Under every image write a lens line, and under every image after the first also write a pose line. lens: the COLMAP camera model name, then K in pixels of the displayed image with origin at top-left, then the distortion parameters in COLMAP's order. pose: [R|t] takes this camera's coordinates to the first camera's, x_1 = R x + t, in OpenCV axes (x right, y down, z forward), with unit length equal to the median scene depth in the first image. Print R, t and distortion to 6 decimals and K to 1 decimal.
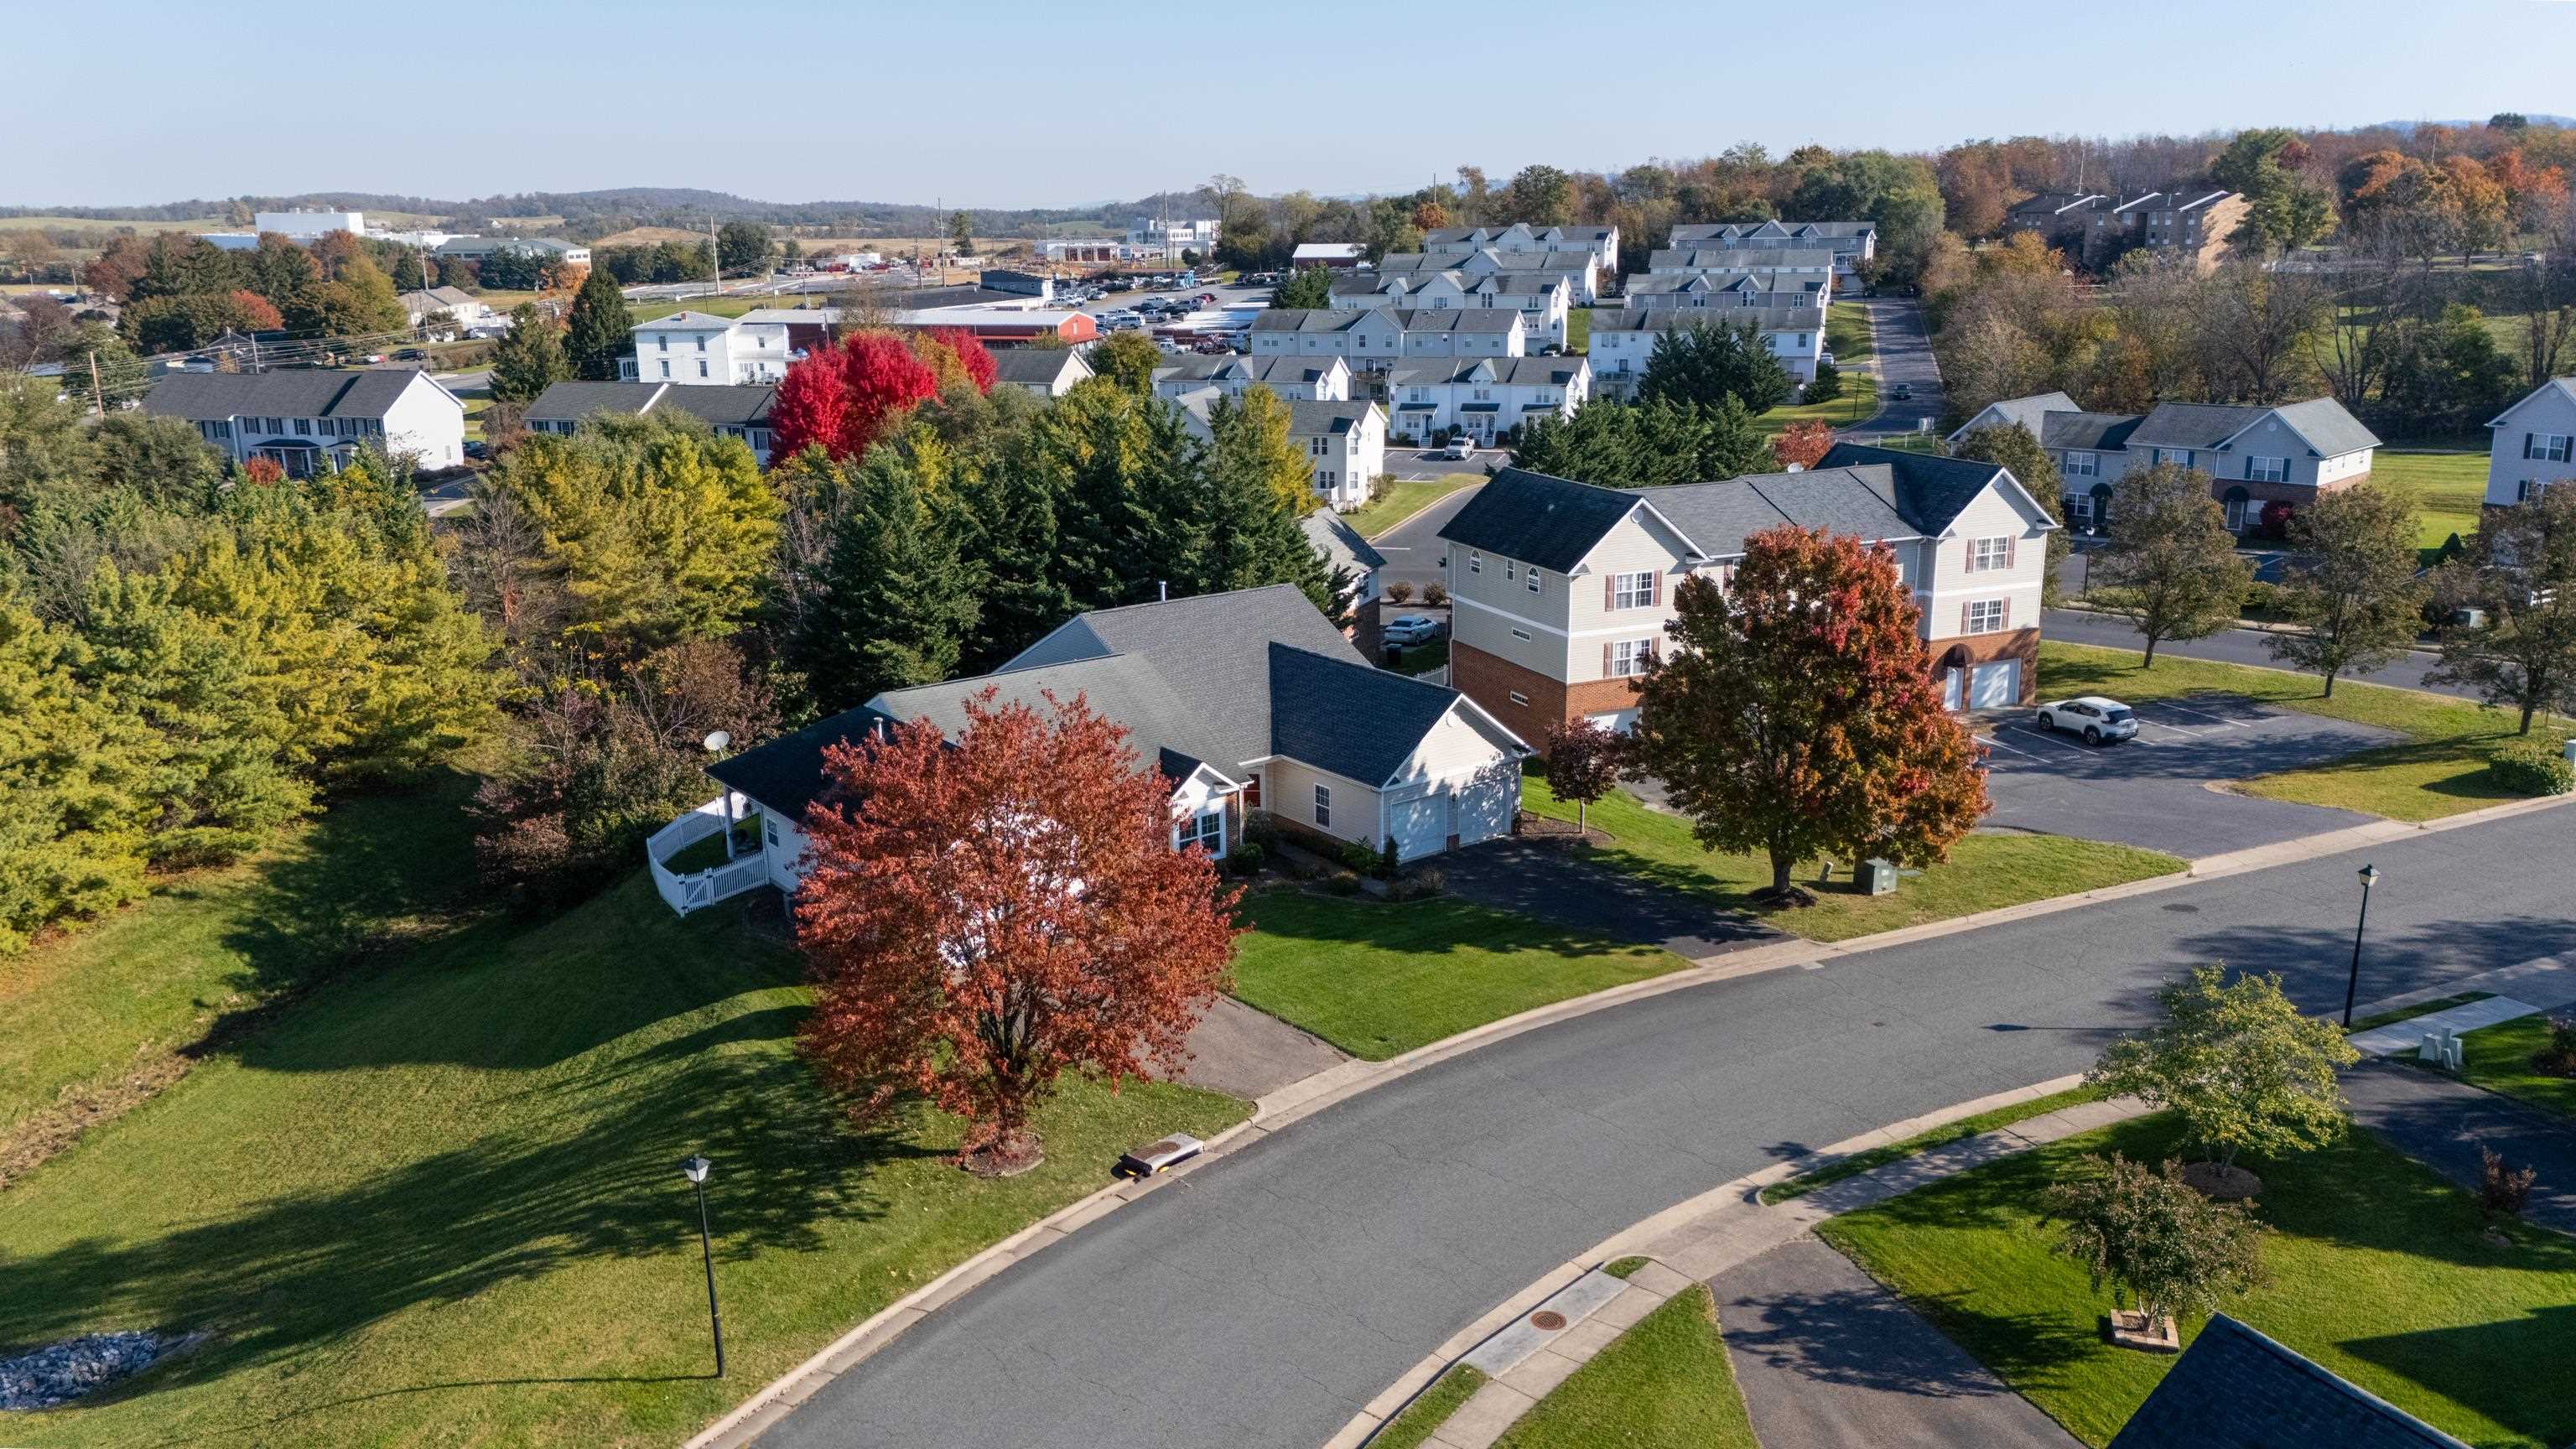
lens RADIAL K [[1935.7, 0, 1288.0], [0, 1935.7, 724.5], [0, 0, 1]] dist [0.079350, -0.075881]
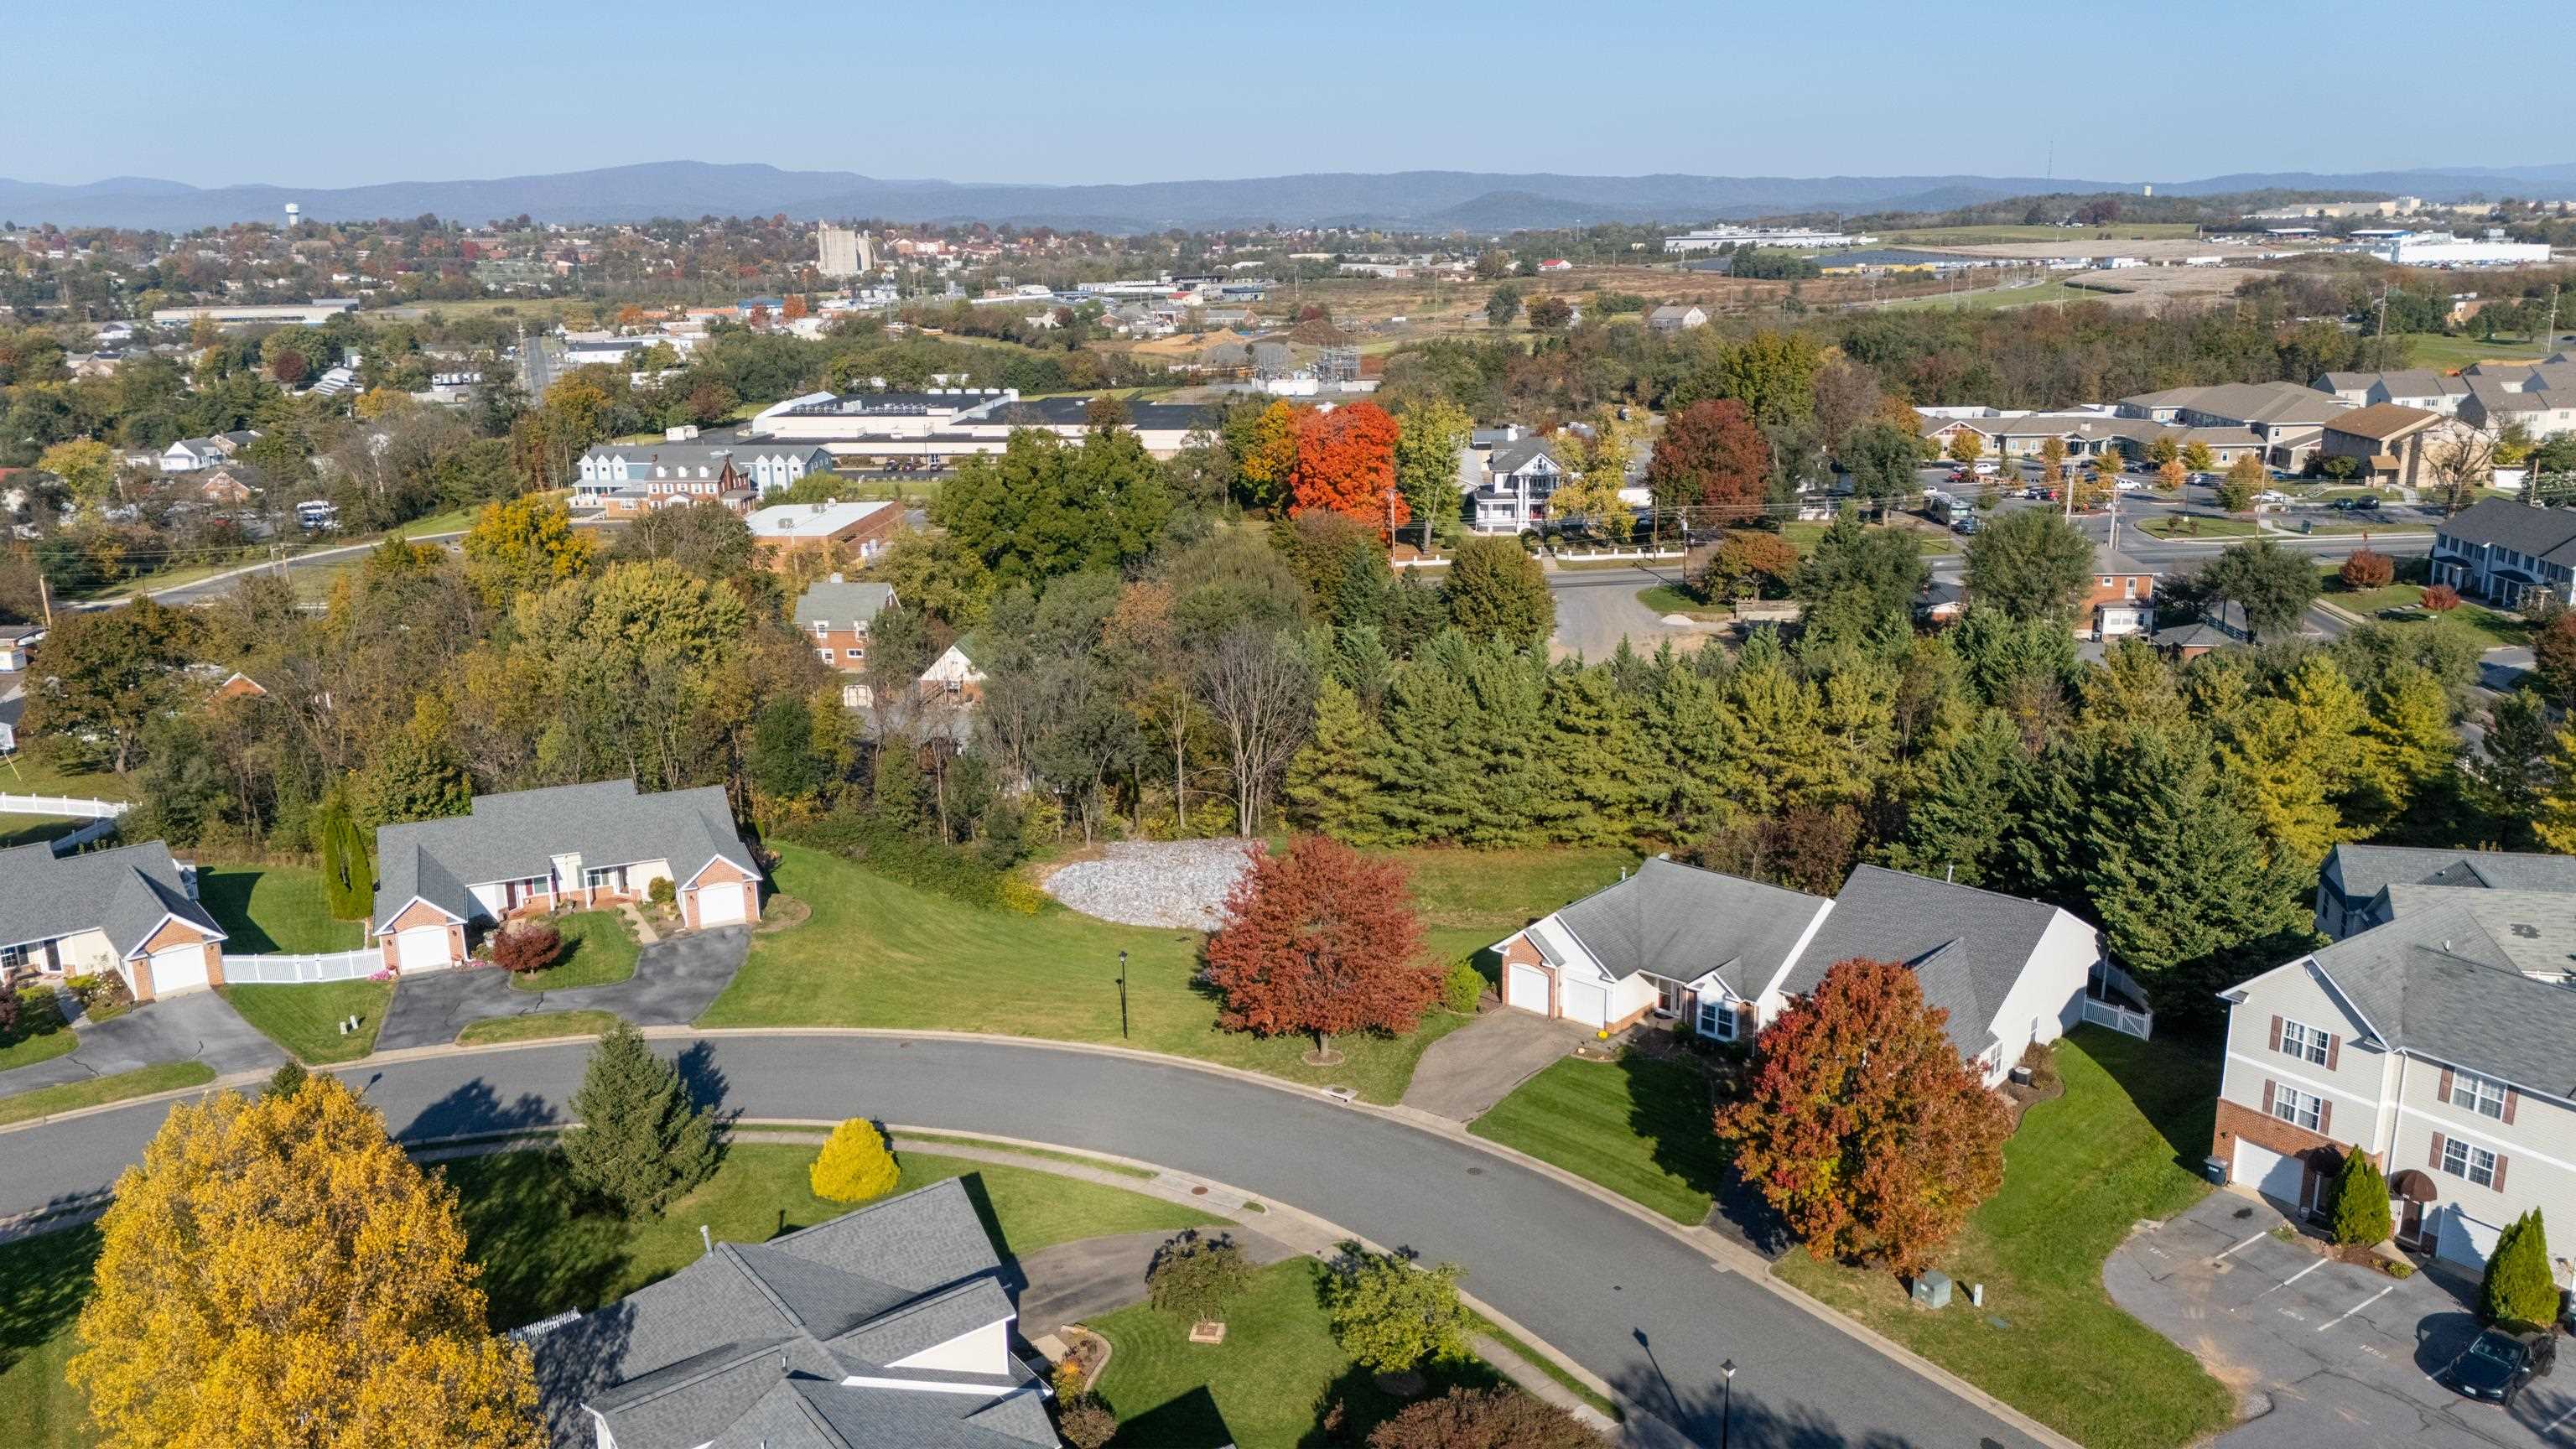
lens RADIAL K [[1856.0, 0, 1264.1], [0, 1856.0, 719.4], [0, 0, 1]] dist [0.053661, -0.070056]
pose [[0.167904, 0.252534, -0.952909, 0.933257], [-0.229765, 0.950035, 0.211287, -0.298007], [0.958653, 0.183469, 0.217538, 0.259373]]
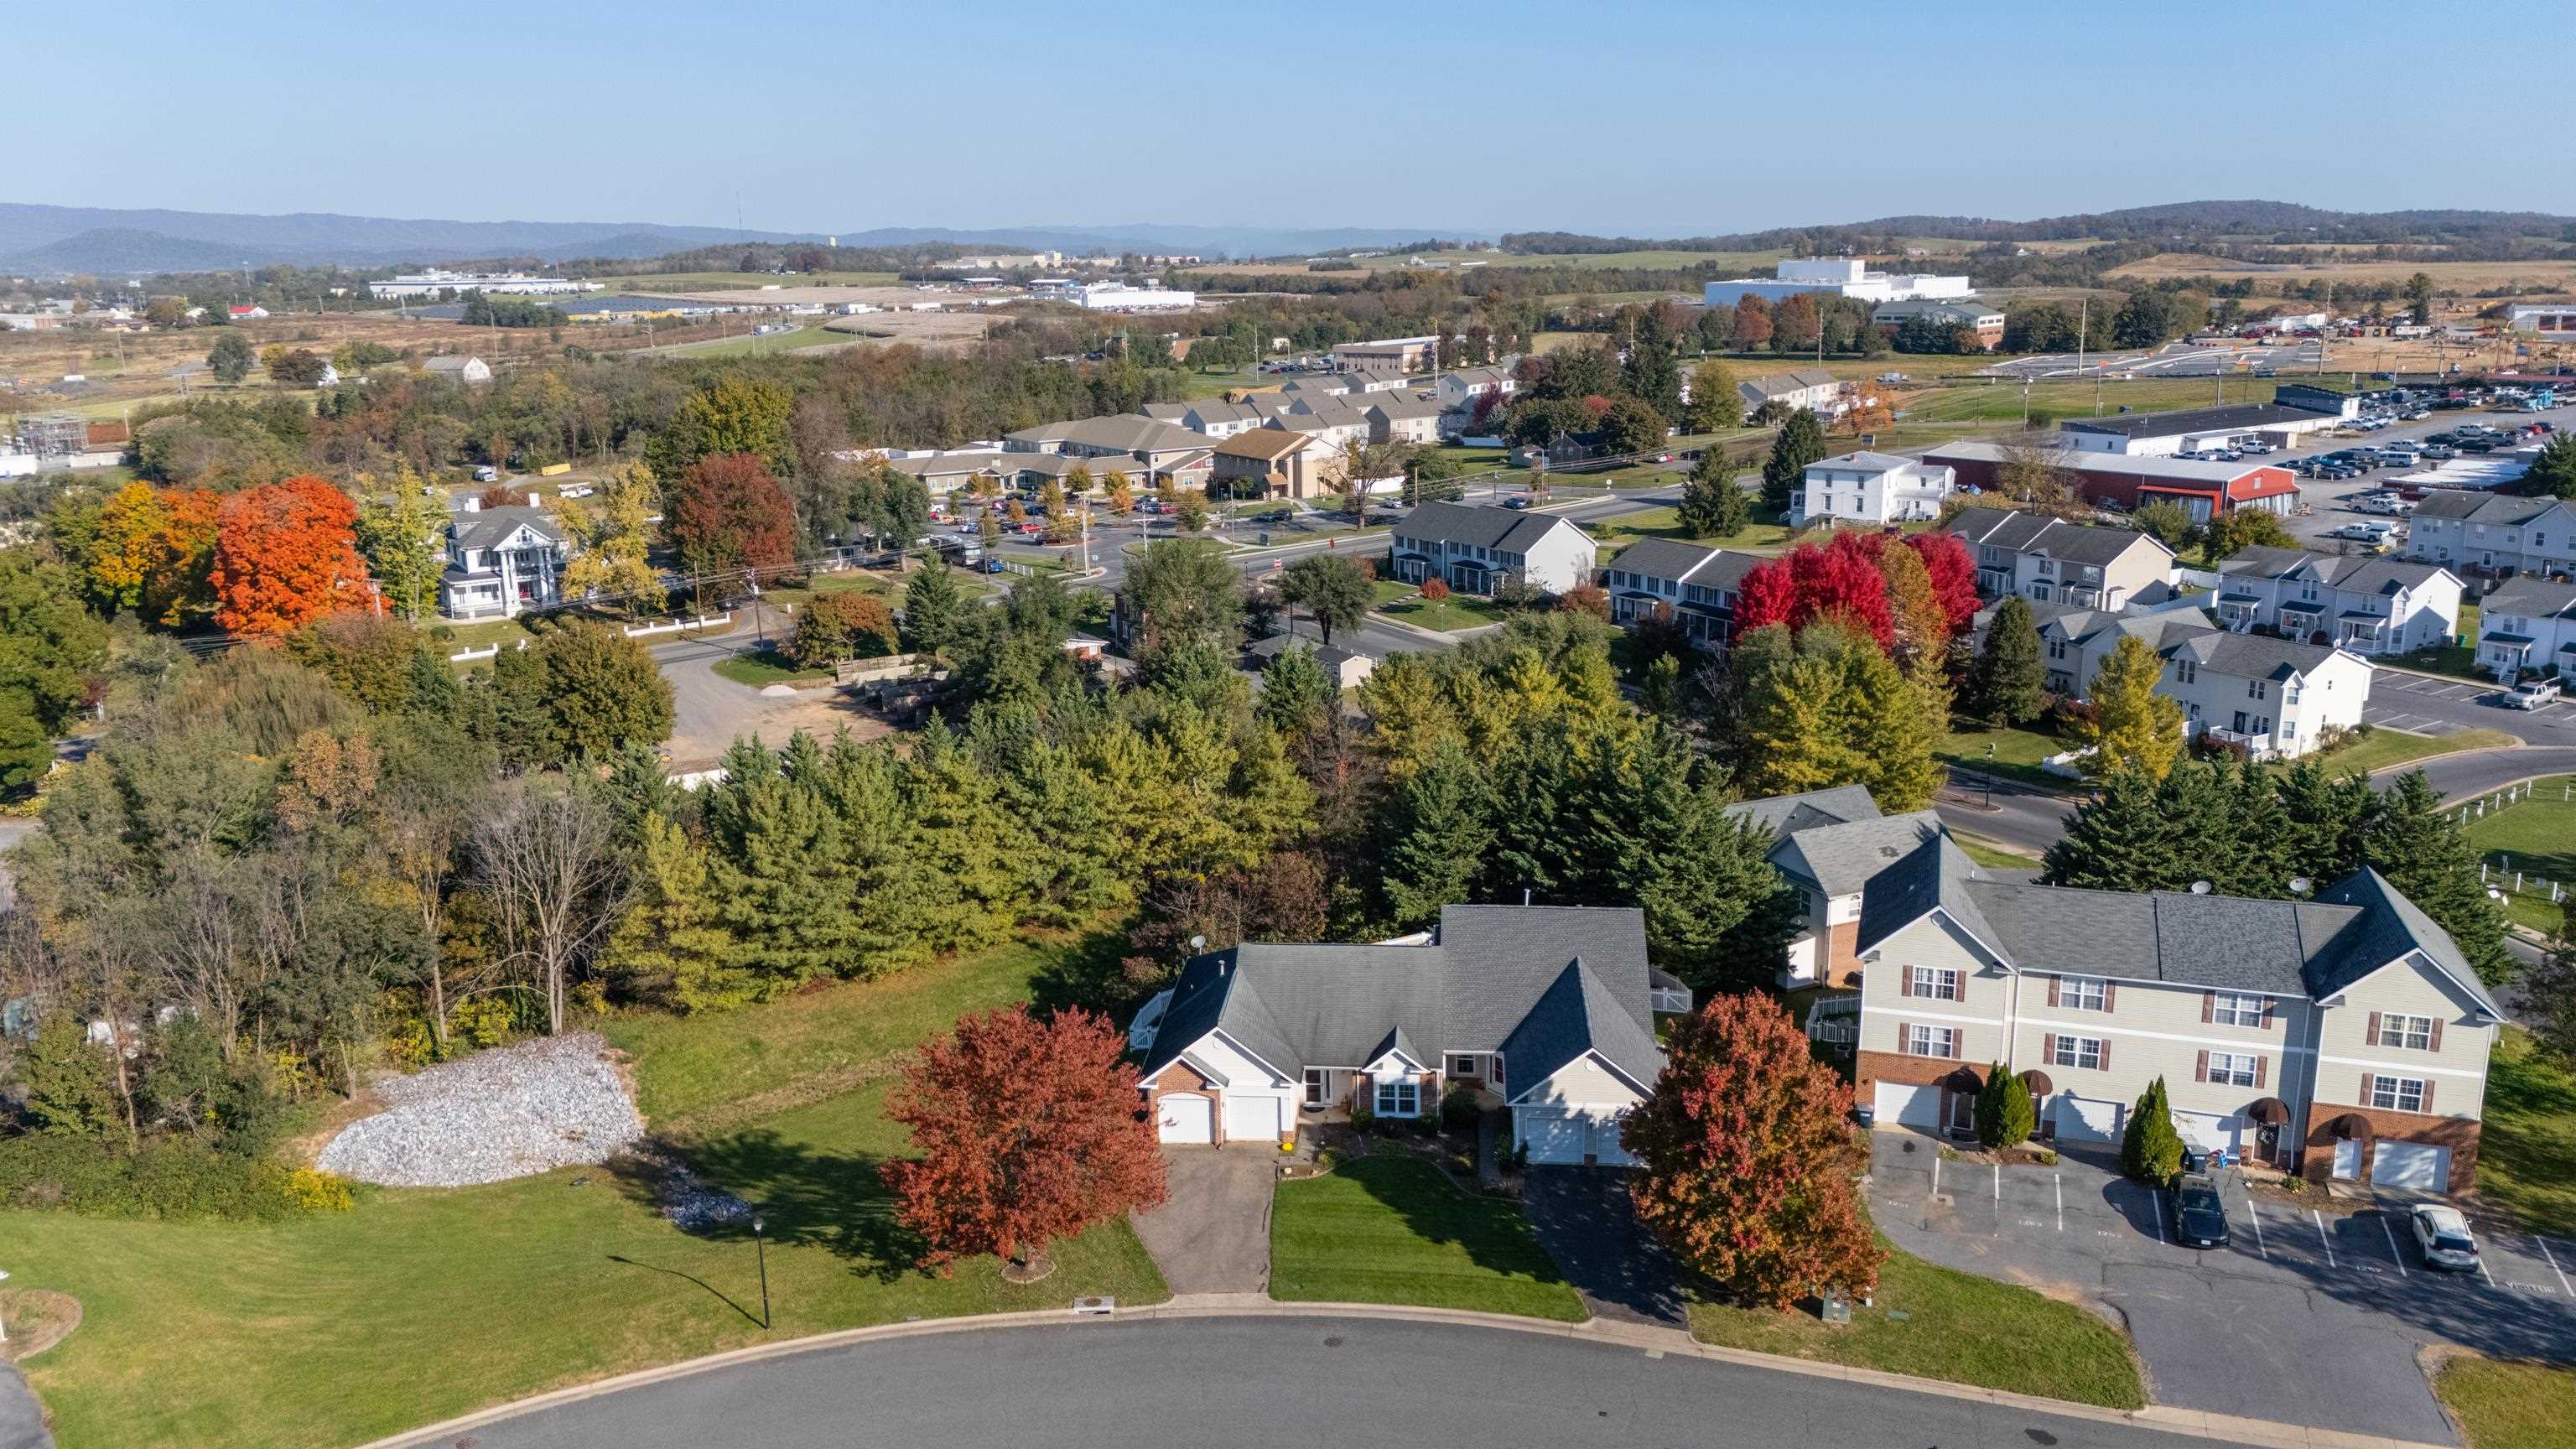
lens RADIAL K [[1862.7, 0, 1281.5], [0, 1862.7, 712.8], [0, 0, 1]] dist [0.092421, -0.124917]
pose [[0.733930, 0.156038, -0.661059, 0.581872], [-0.159955, 0.985588, 0.055053, -0.217334], [0.660122, 0.065335, 0.748312, -0.056912]]
